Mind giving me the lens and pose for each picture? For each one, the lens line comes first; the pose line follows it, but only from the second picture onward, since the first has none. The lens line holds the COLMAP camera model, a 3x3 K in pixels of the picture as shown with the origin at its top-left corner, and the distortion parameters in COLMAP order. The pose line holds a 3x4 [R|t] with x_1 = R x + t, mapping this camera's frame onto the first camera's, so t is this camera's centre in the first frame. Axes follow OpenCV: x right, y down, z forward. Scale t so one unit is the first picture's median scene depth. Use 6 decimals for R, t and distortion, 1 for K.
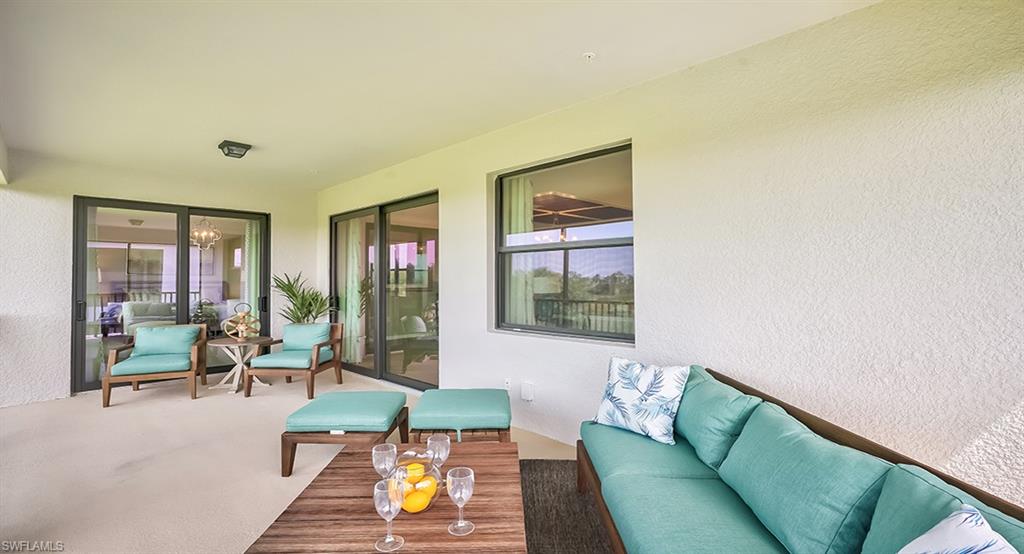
lens RADIAL K [[464.0, 0, 505.3], [0, 464.0, 277.8], [0, 0, 1]] dist [0.011294, 0.002435]
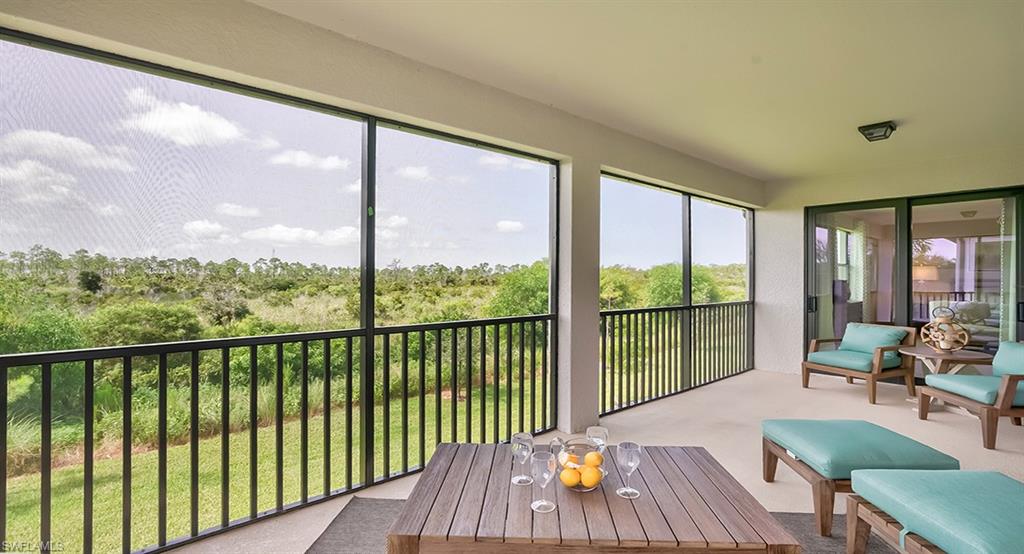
lens RADIAL K [[464.0, 0, 507.3], [0, 464.0, 273.7], [0, 0, 1]] dist [0.011294, 0.002435]
pose [[-0.043858, -0.004873, -0.999026, 0.302866], [0.001149, 0.999987, -0.004928, 0.000302], [0.999037, -0.001364, -0.043851, 0.293513]]
